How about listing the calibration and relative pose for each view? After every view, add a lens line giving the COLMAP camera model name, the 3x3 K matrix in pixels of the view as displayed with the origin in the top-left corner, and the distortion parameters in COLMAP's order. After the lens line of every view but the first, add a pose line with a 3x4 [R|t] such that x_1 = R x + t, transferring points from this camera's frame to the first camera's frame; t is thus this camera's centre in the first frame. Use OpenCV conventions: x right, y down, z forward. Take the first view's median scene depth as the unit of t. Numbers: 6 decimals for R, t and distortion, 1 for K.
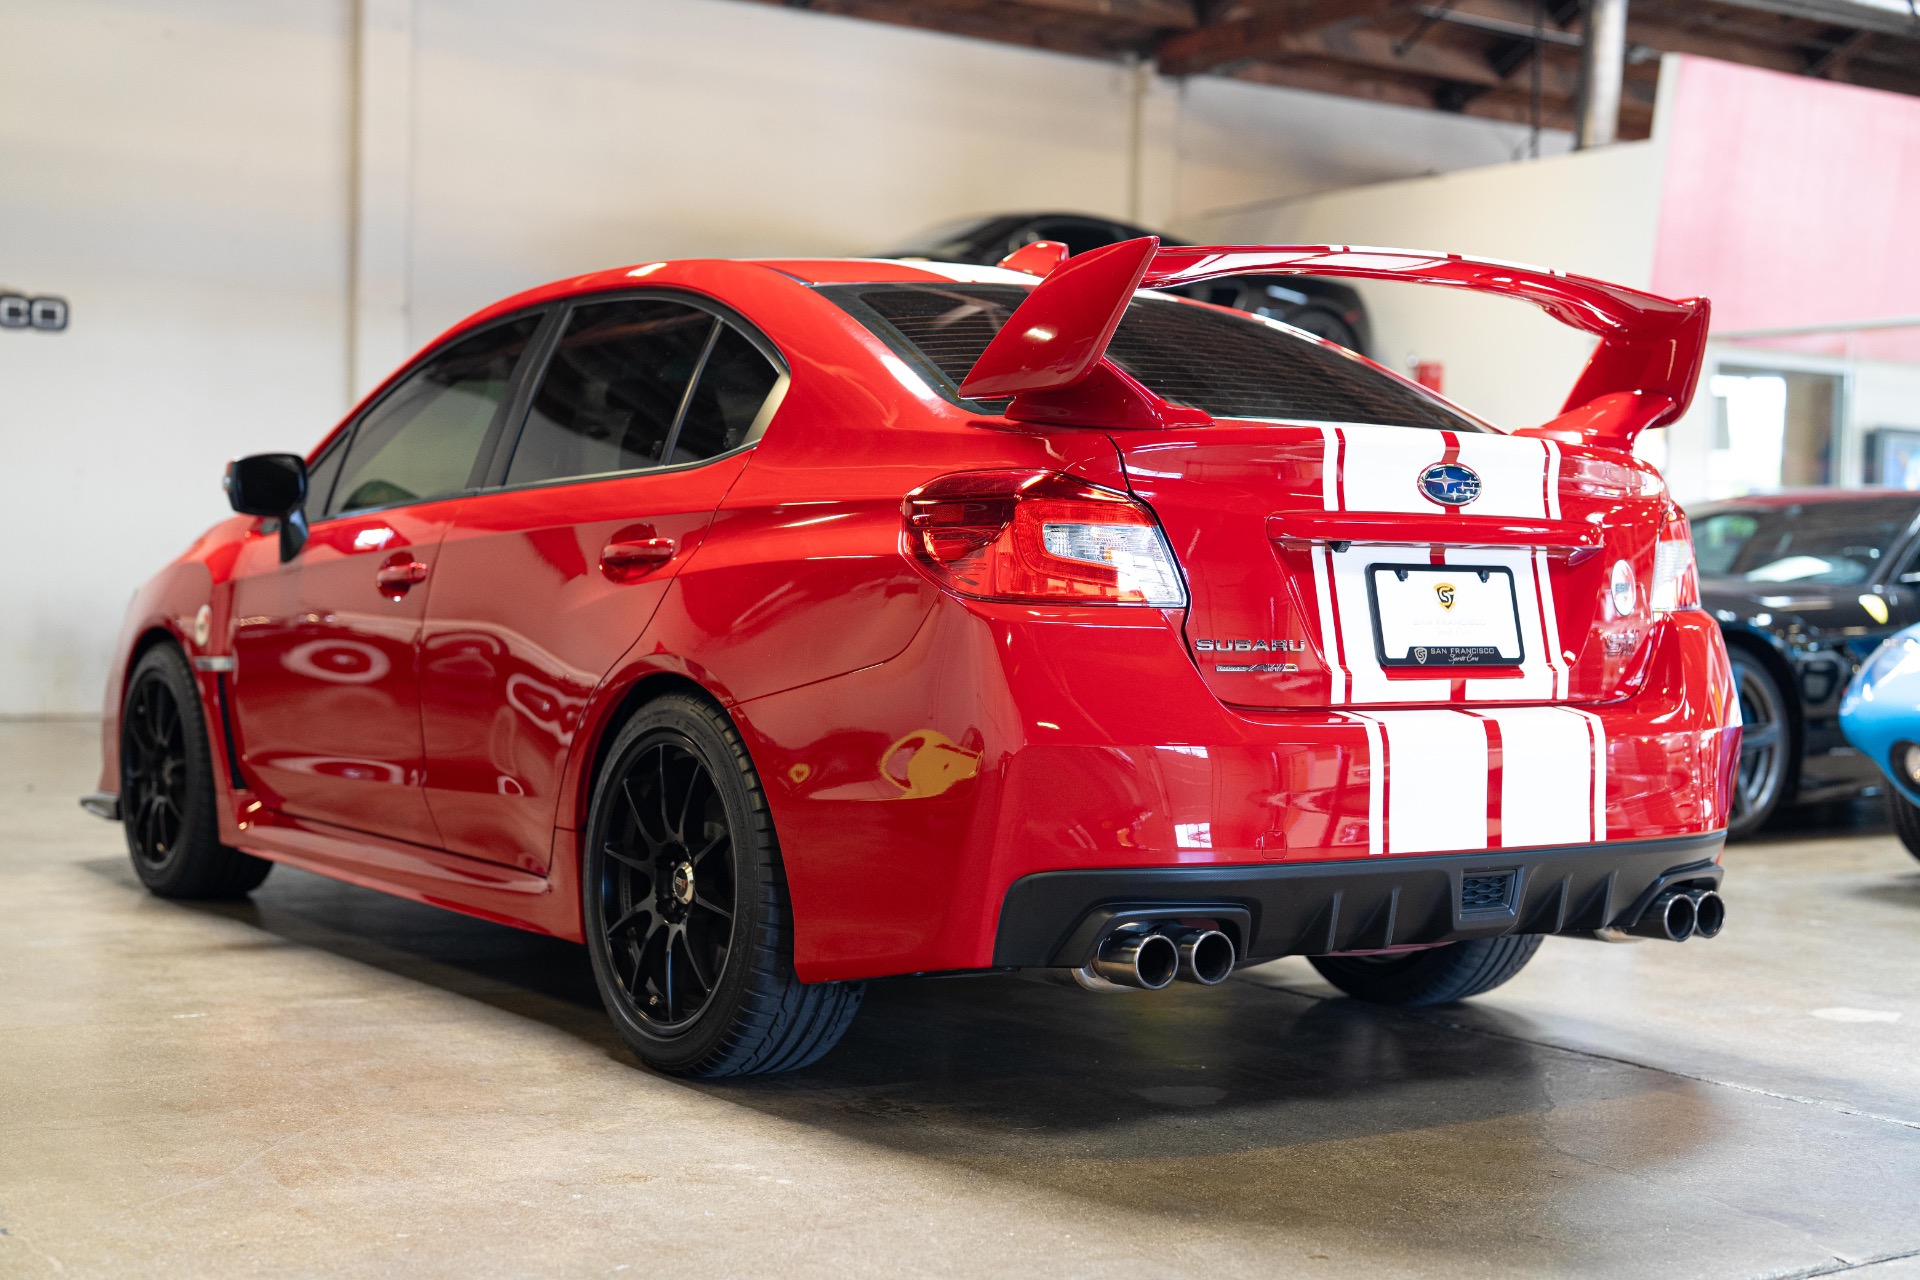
lens RADIAL K [[2585.6, 0, 952.0], [0, 2585.6, 630.8], [0, 0, 1]] dist [0.010528, -0.013563]
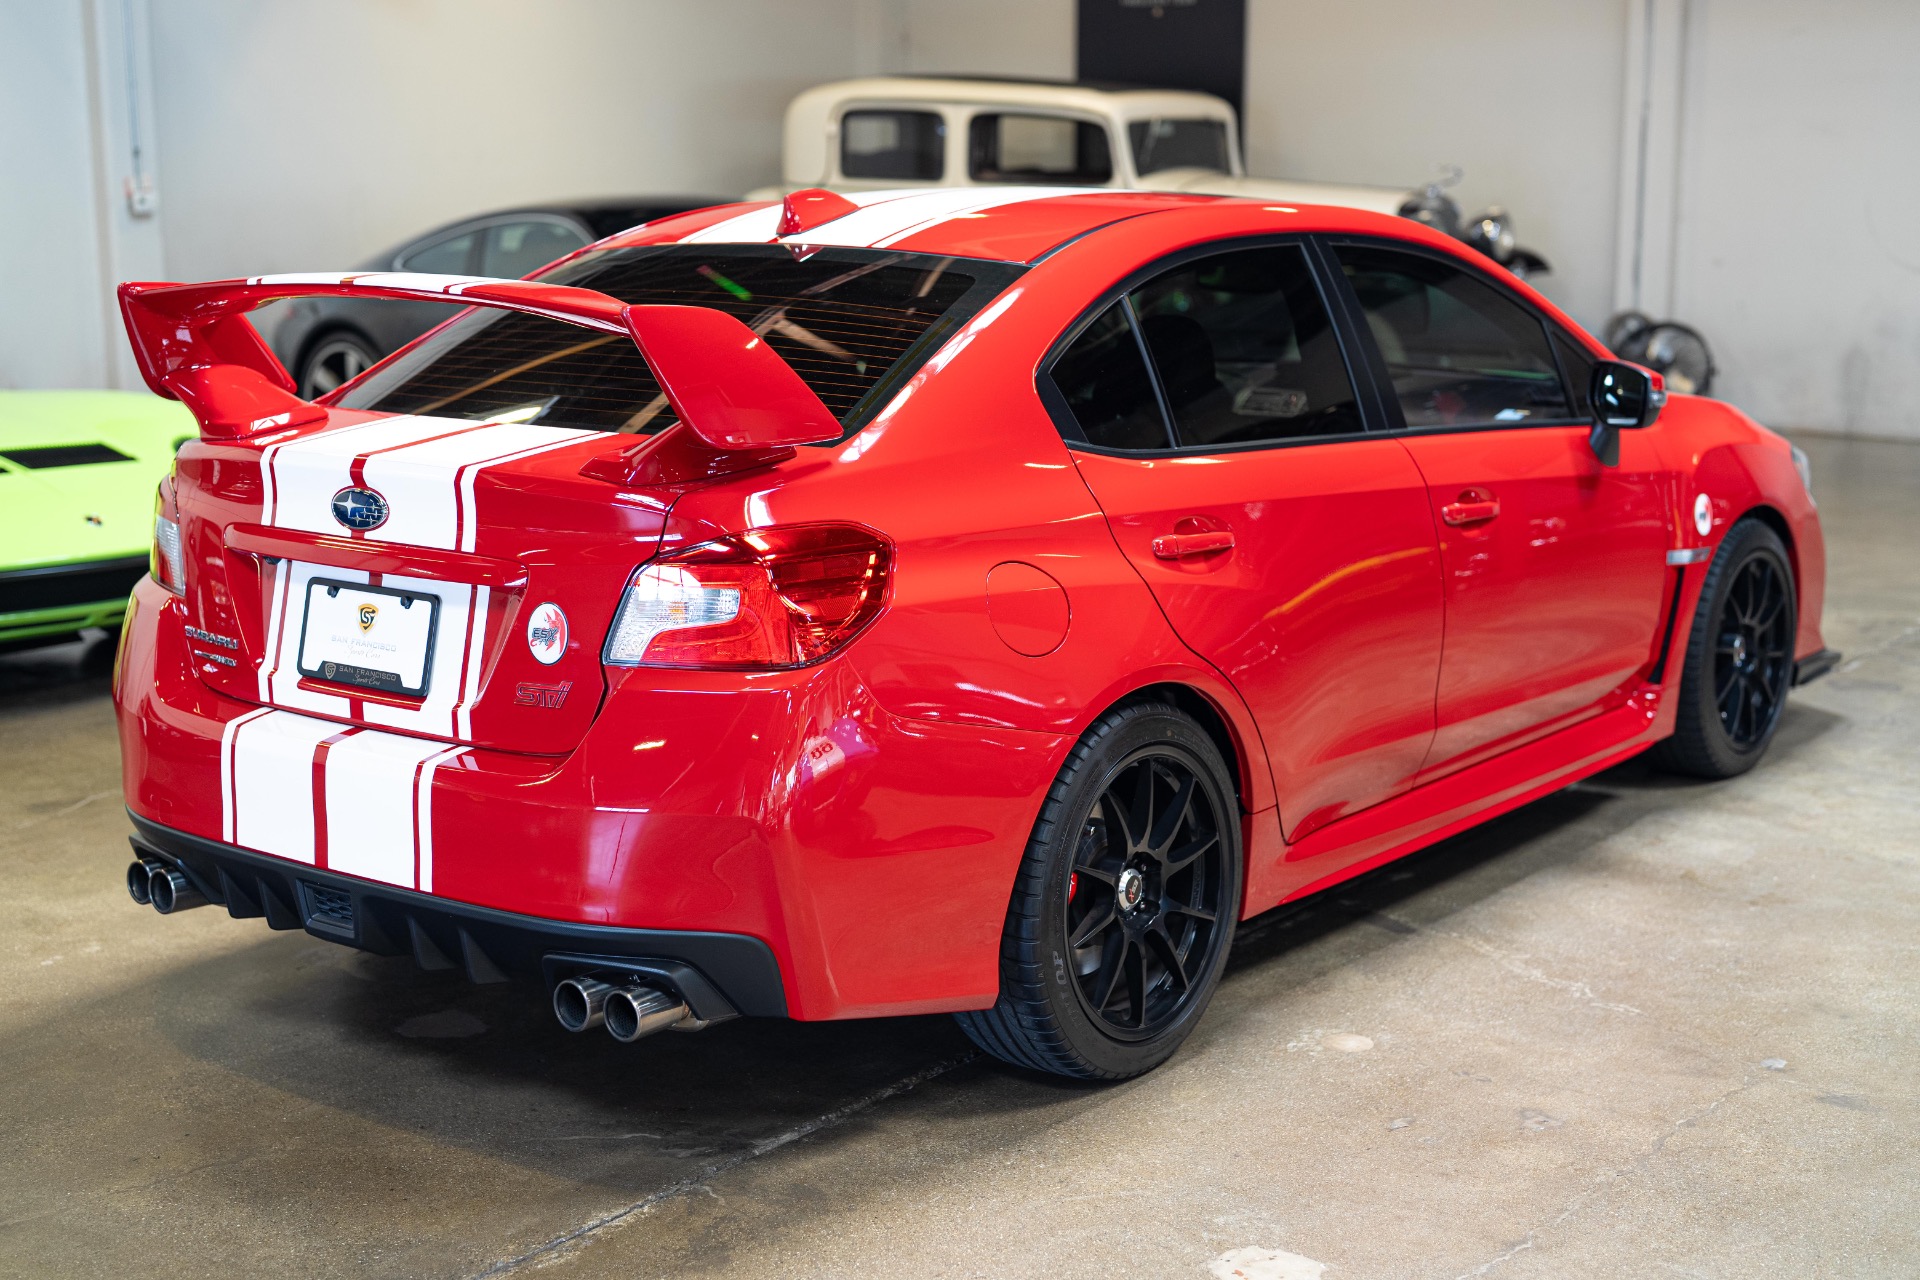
lens RADIAL K [[2585.6, 0, 952.0], [0, 2585.6, 630.8], [0, 0, 1]] dist [0.010528, -0.013563]
pose [[0.316981, 0.151576, -0.936241, 1.221702], [-0.013559, 0.987770, 0.155328, -0.169856], [0.948335, -0.036542, 0.315159, 0.902187]]
